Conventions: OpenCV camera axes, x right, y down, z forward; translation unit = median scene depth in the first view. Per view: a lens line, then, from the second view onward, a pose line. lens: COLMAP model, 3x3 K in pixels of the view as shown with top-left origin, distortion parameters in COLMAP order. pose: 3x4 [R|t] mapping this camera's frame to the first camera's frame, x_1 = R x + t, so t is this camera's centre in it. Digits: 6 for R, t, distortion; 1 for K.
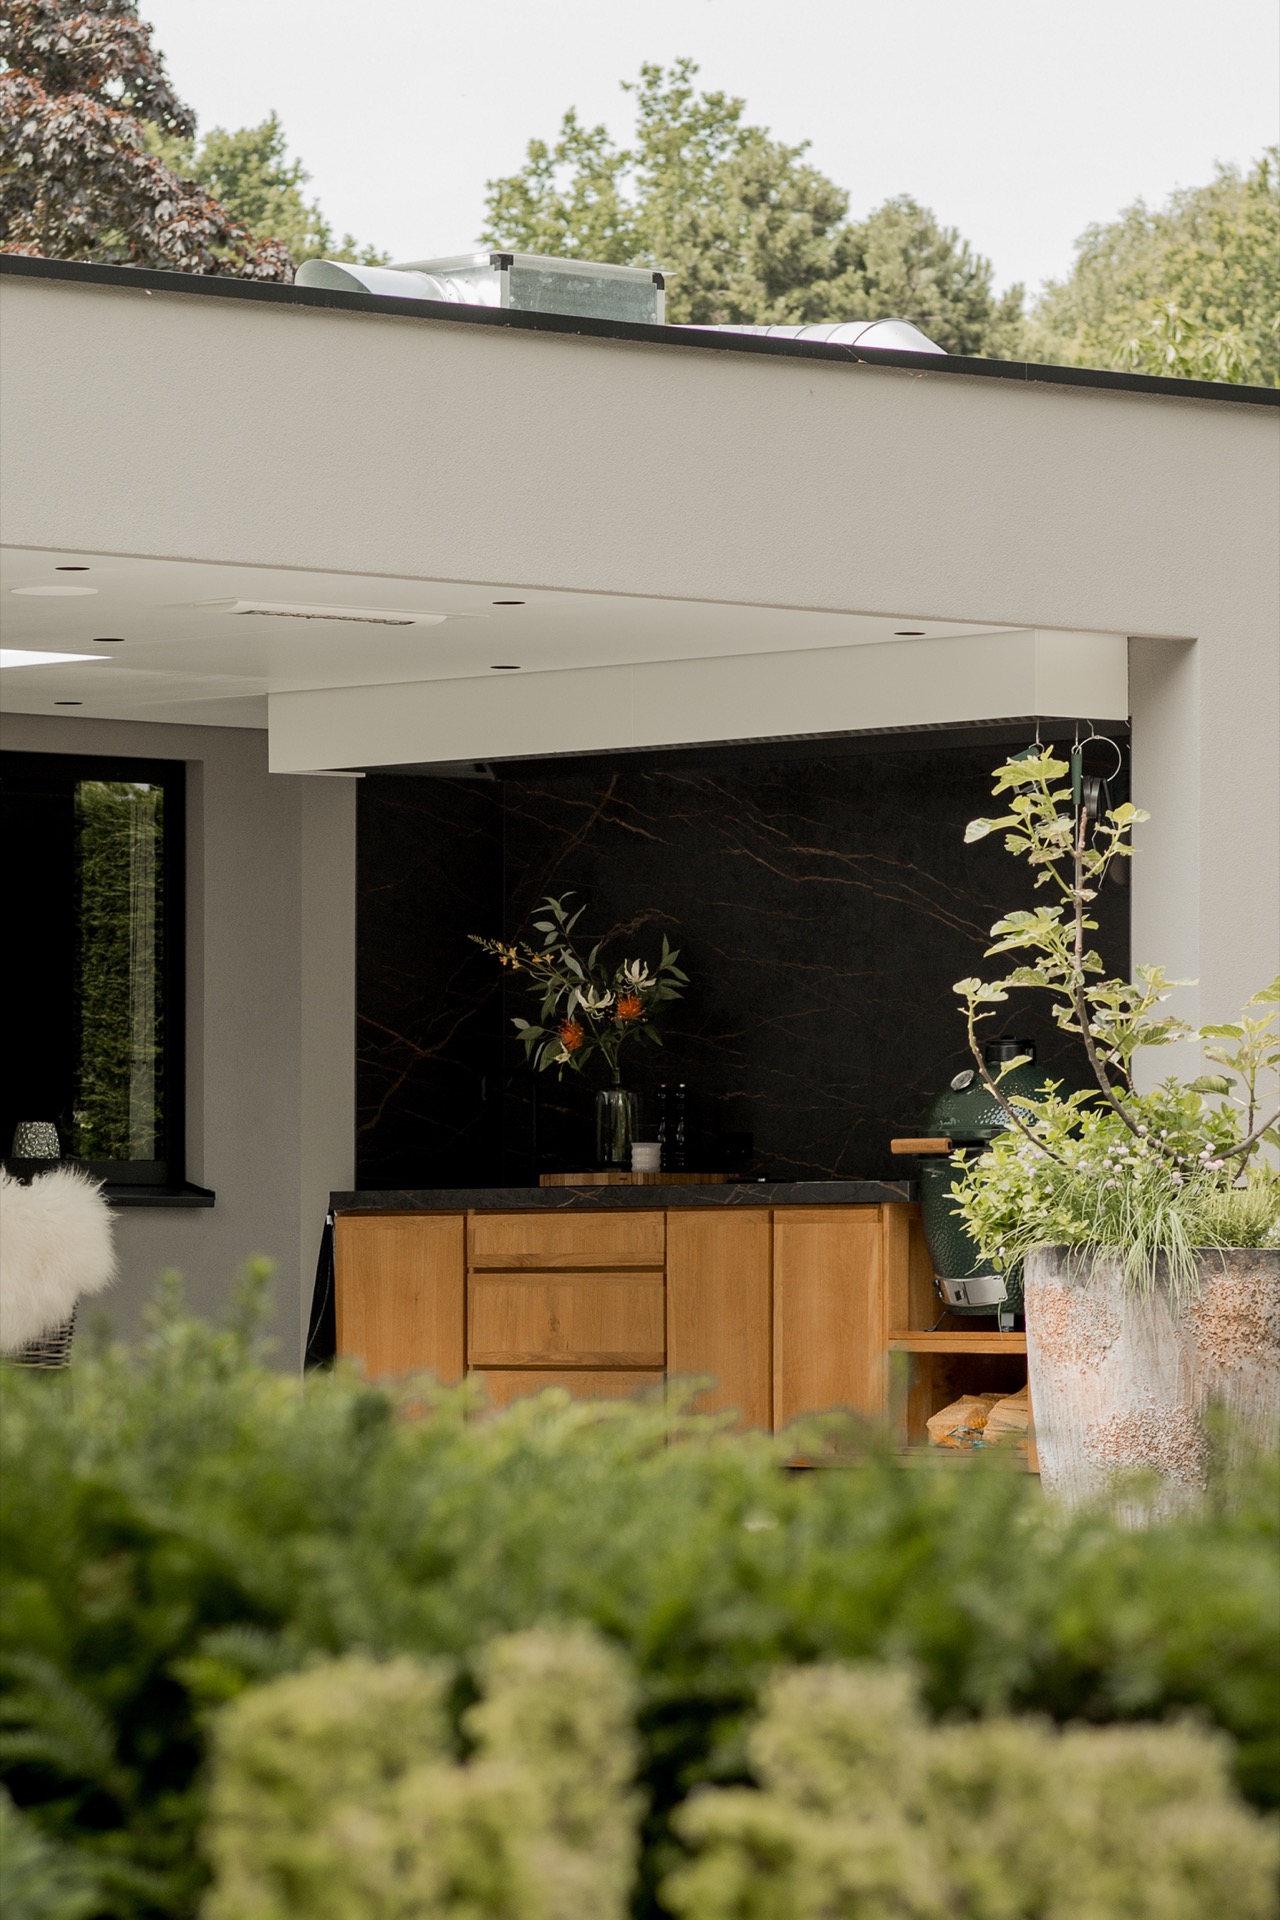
lens RADIAL K [[4733.3, 0, 639.6], [0, 4733.3, 913.6], [0, 0, 1]] dist [-0.011227, 0.120991]
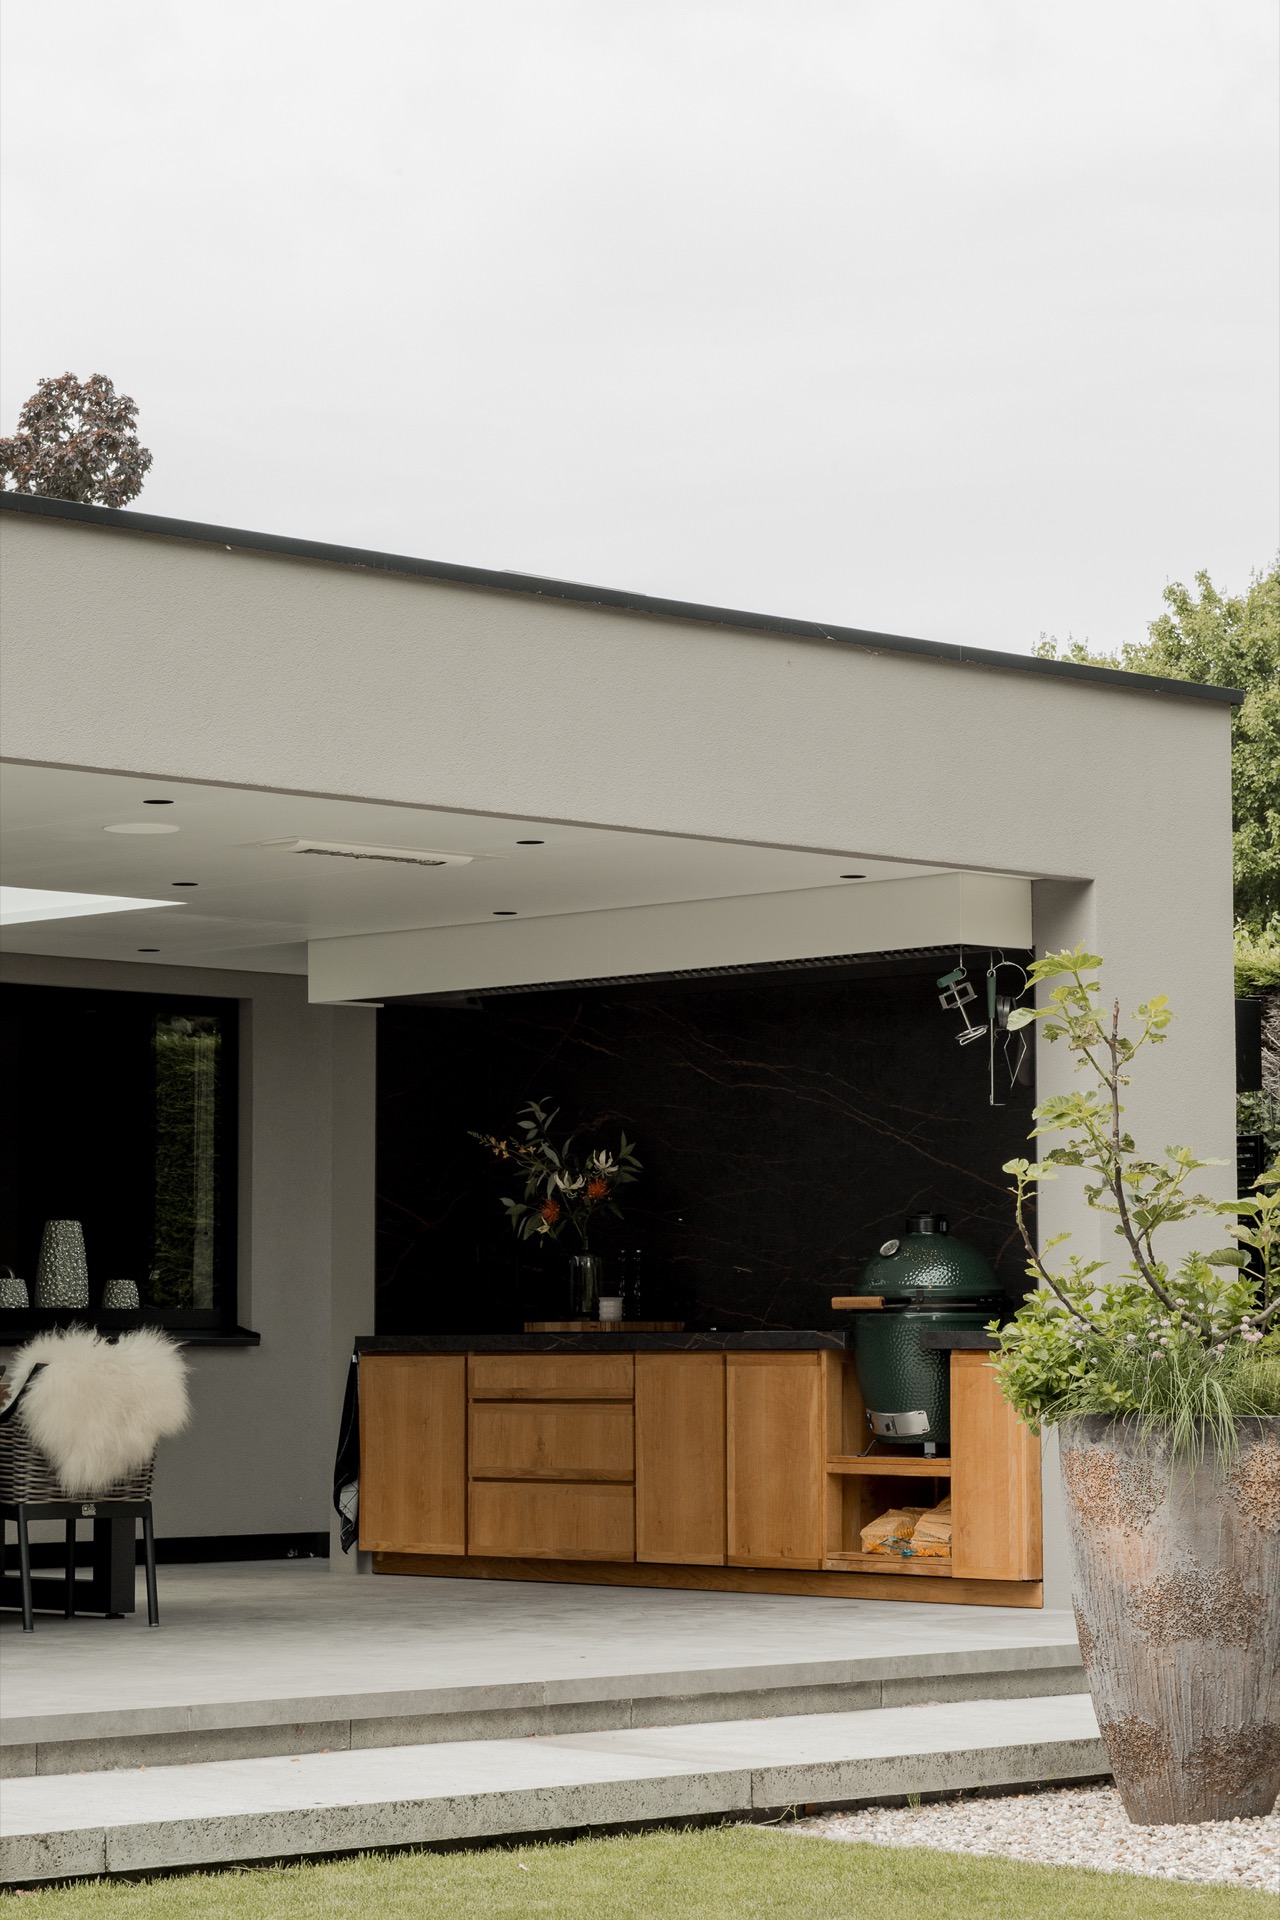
lens RADIAL K [[5124.5, 0, 859.1], [0, 5124.5, 721.7], [0, 0, 1]] dist [0.069417, -0.689936]
pose [[0.999922, -0.001848, 0.012375, 0.049892], [0.002717, 0.997506, -0.070528, -0.007497], [-0.012213, 0.070556, 0.997433, -0.360999]]
